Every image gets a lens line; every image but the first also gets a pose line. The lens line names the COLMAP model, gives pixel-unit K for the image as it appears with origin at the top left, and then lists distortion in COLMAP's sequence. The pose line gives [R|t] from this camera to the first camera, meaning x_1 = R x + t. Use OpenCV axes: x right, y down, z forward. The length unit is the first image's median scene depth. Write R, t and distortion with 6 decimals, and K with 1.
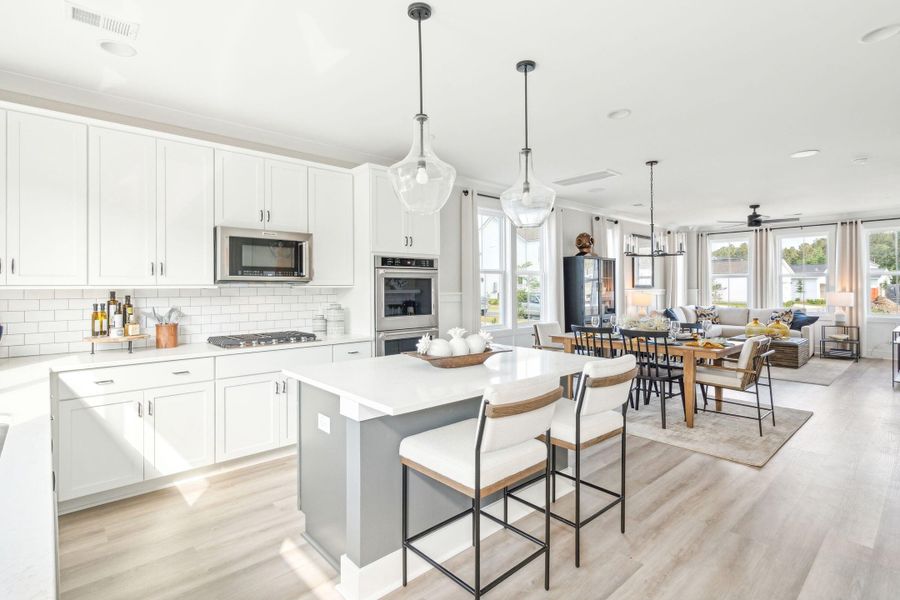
lens RADIAL K [[445.0, 0, 439.0], [0, 445.0, 284.9], [0, 0, 1]] dist [-0.001786, -0.000325]
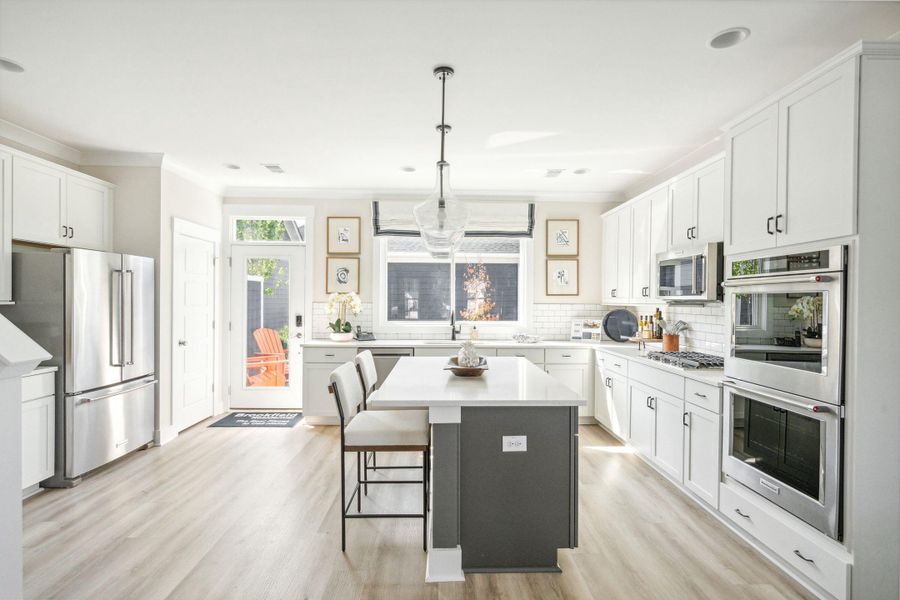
lens RADIAL K [[441.4, 0, 450.0], [0, 441.4, 300.0], [0, 0, 1]] dist [0.000807, 0.000149]
pose [[-0.636781, -0.000977, -0.771044, 0.616335], [-0.000376, 0.999999, -0.000956, -0.007072], [0.771045, -0.000319, -0.636781, 1.076849]]
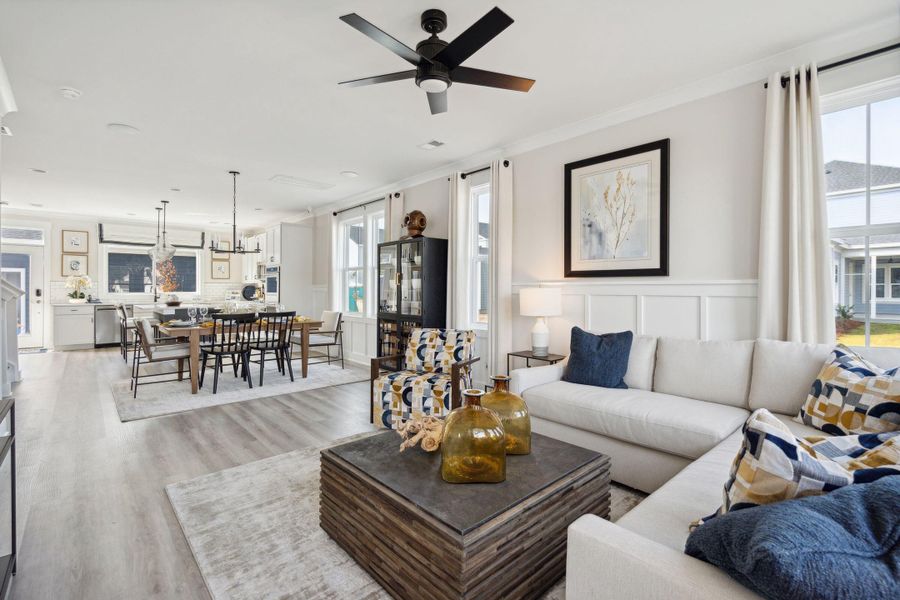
lens RADIAL K [[407.3, 0, 446.4], [0, 407.3, 289.0], [0, 0, 1]] dist [-0.001979, -0.000300]
pose [[0.012557, 0.003723, -0.999914, 1.874469], [0.004342, 0.999983, 0.003778, 0.036629], [0.999912, -0.004389, 0.012540, 1.835133]]
